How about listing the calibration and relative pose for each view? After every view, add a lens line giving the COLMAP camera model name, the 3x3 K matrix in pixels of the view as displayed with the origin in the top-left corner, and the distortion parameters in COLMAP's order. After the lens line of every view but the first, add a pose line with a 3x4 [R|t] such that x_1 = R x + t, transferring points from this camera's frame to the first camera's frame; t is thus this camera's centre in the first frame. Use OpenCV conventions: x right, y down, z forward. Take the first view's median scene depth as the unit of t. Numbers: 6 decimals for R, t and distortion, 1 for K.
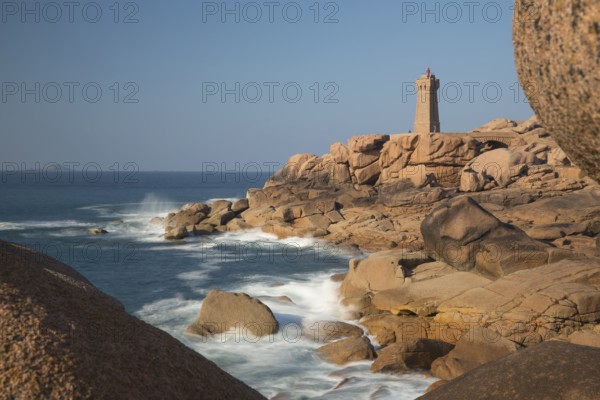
lens RADIAL K [[938.9, 0, 300.0], [0, 938.9, 200.0], [0, 0, 1]] dist [0.192947, 0.003034]
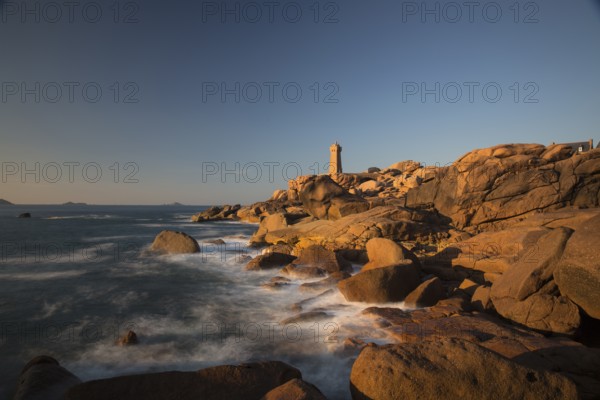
lens RADIAL K [[430.6, 0, 300.0], [0, 430.6, 200.0], [0, 0, 1]] dist [-0.053146, 0.004003]
pose [[0.999918, 0.002362, 0.012547, 0.061334], [-0.001702, 0.998628, -0.052347, 0.039125], [-0.012654, 0.052321, 0.998550, 0.130750]]
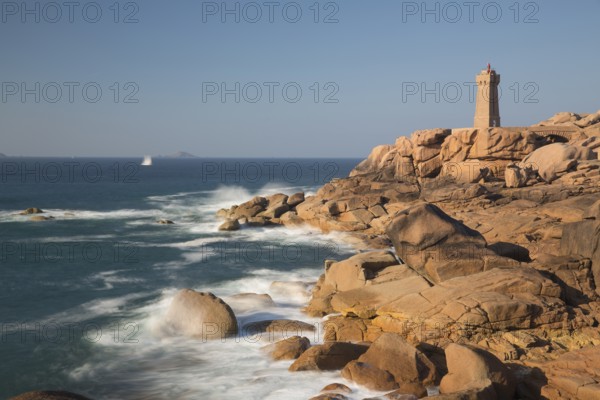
lens RADIAL K [[904.5, 0, 300.0], [0, 904.5, 200.0], [0, 0, 1]] dist [0.147127, 0.099462]
pose [[0.990422, 0.005455, -0.137965, 0.088548], [-0.002868, 0.999816, 0.018946, -0.013277], [0.138043, -0.018369, 0.990256, -0.008309]]
